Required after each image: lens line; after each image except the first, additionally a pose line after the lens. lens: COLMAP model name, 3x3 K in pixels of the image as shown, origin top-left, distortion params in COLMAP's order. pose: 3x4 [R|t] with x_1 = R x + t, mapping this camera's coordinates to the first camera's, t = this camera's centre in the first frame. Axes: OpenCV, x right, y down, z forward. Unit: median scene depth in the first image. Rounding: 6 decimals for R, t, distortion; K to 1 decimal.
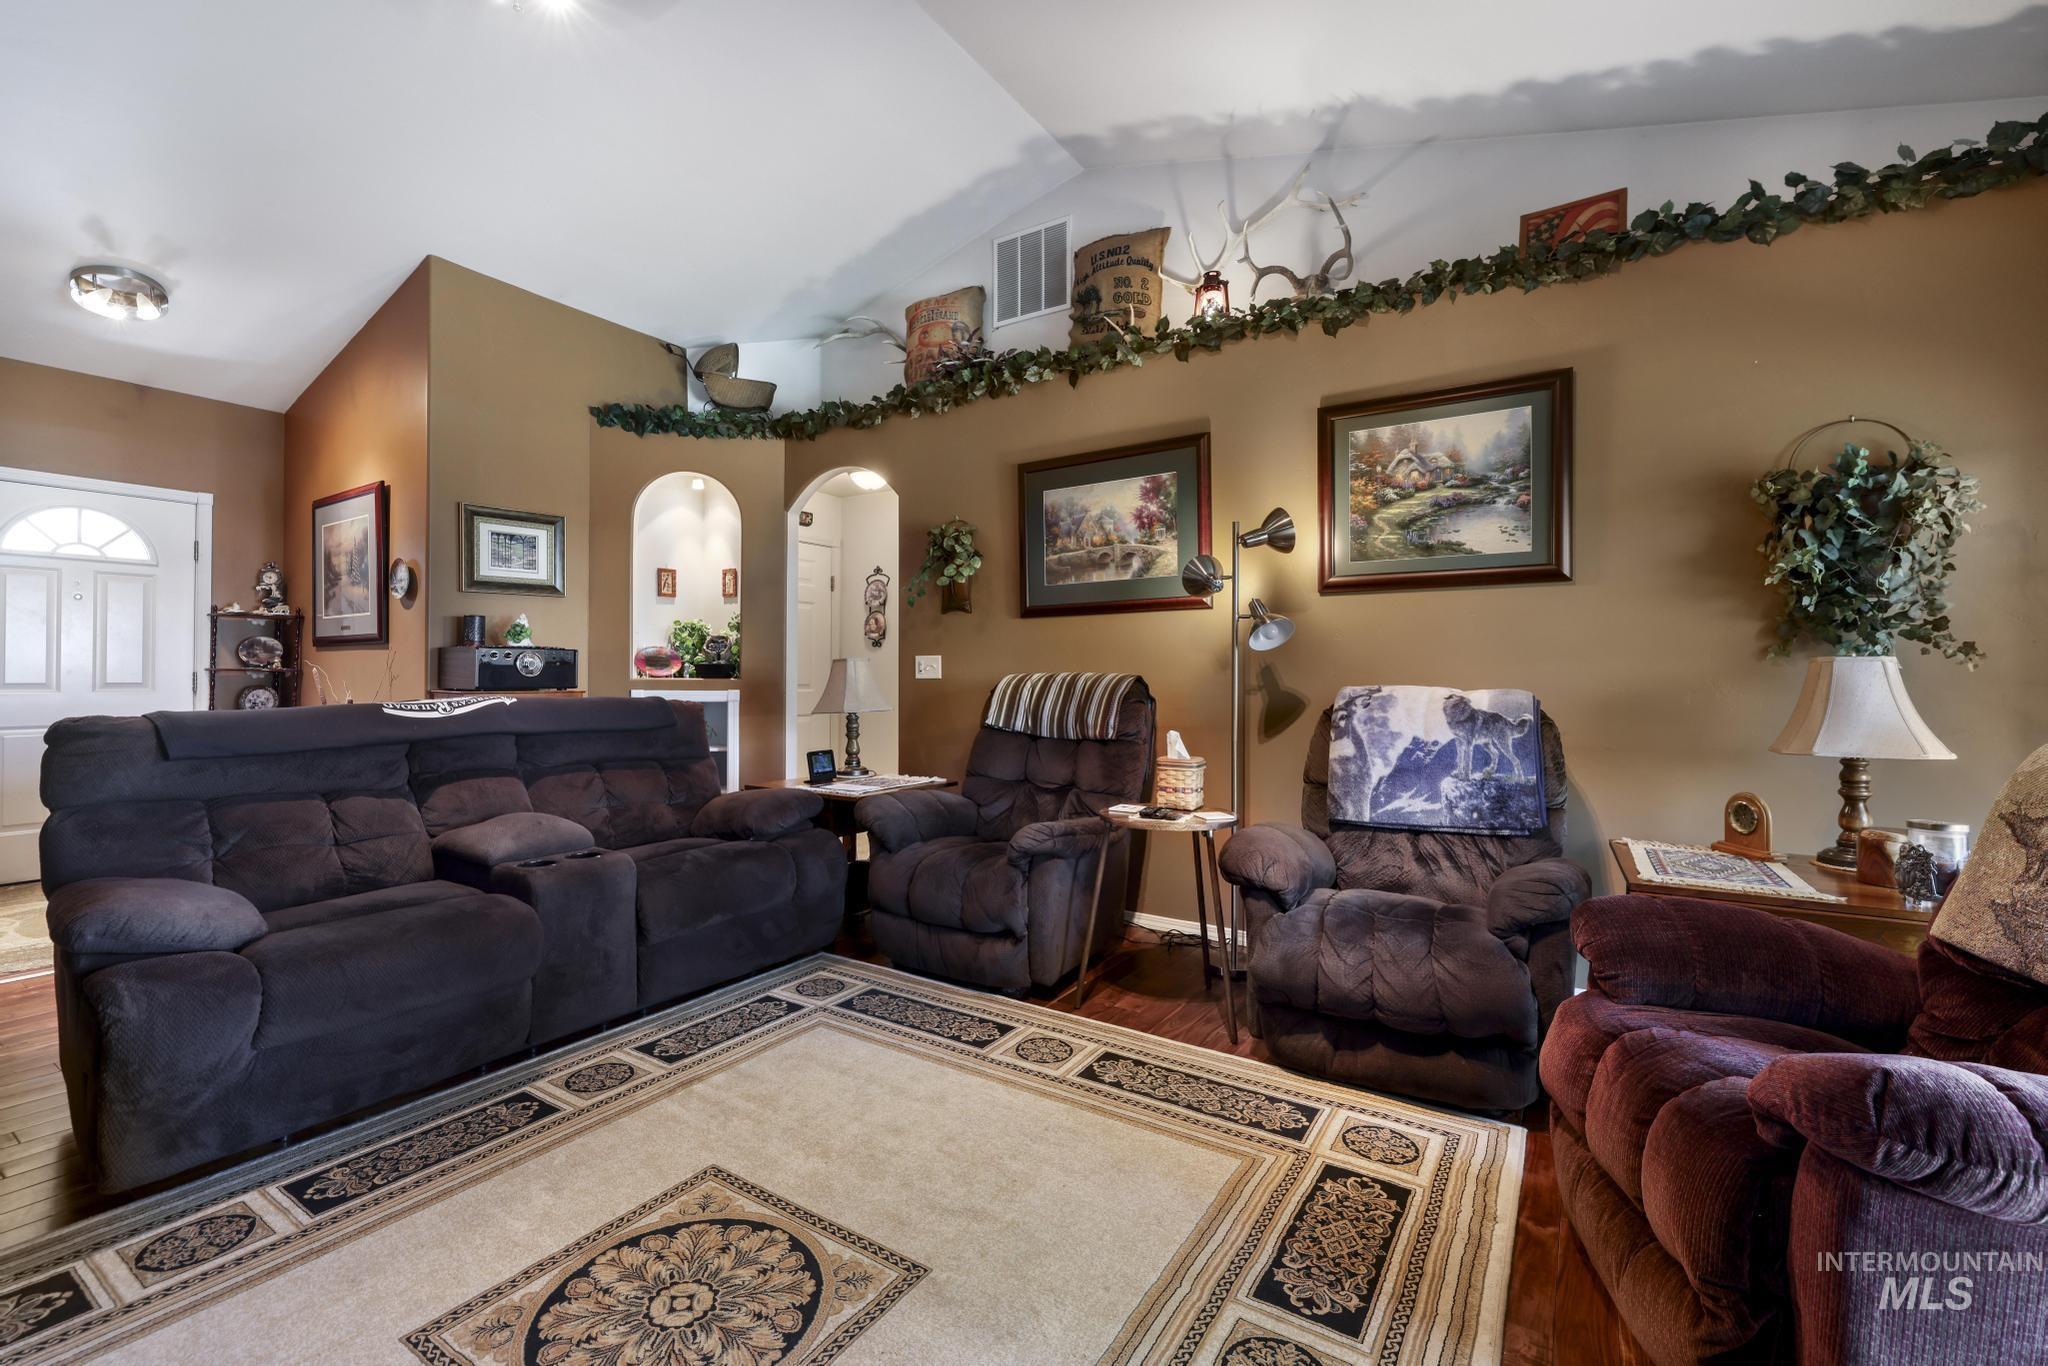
lens RADIAL K [[897.4, 0, 1044.0], [0, 897.4, 675.4], [0, 0, 1]] dist [0.000046, 0.000294]
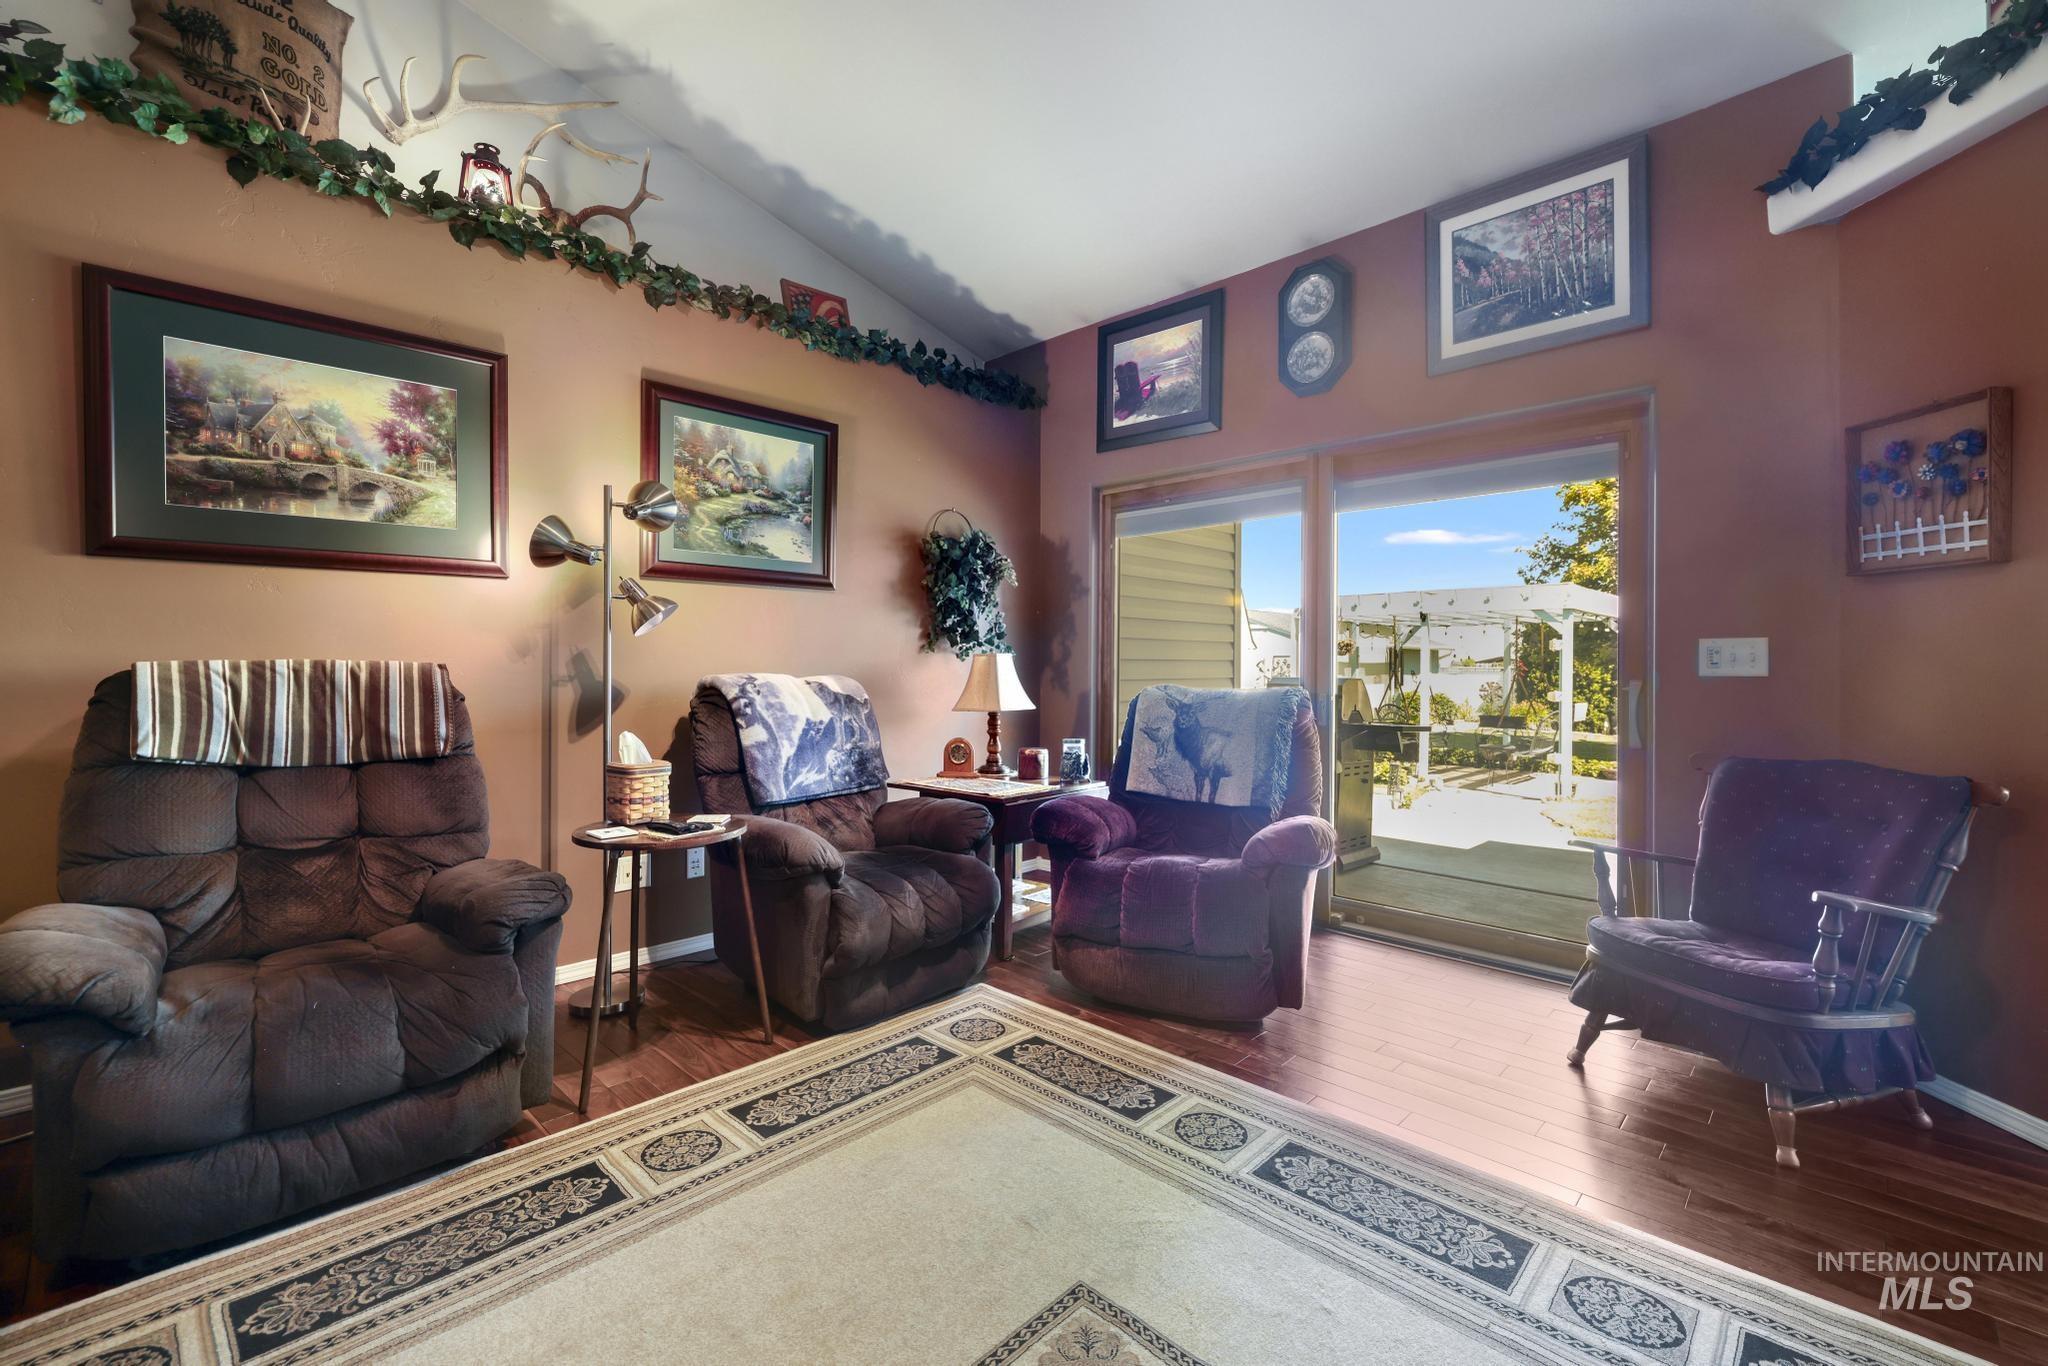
lens RADIAL K [[878.3, 0, 1020.4], [0, 878.3, 670.8], [0, 0, 1]] dist [-0.000582, -0.000428]
pose [[0.184086, -0.010180, 0.982857, -0.628928], [-0.002923, 0.999936, 0.010905, -0.004521], [-0.982906, -0.004880, 0.184045, 0.527598]]
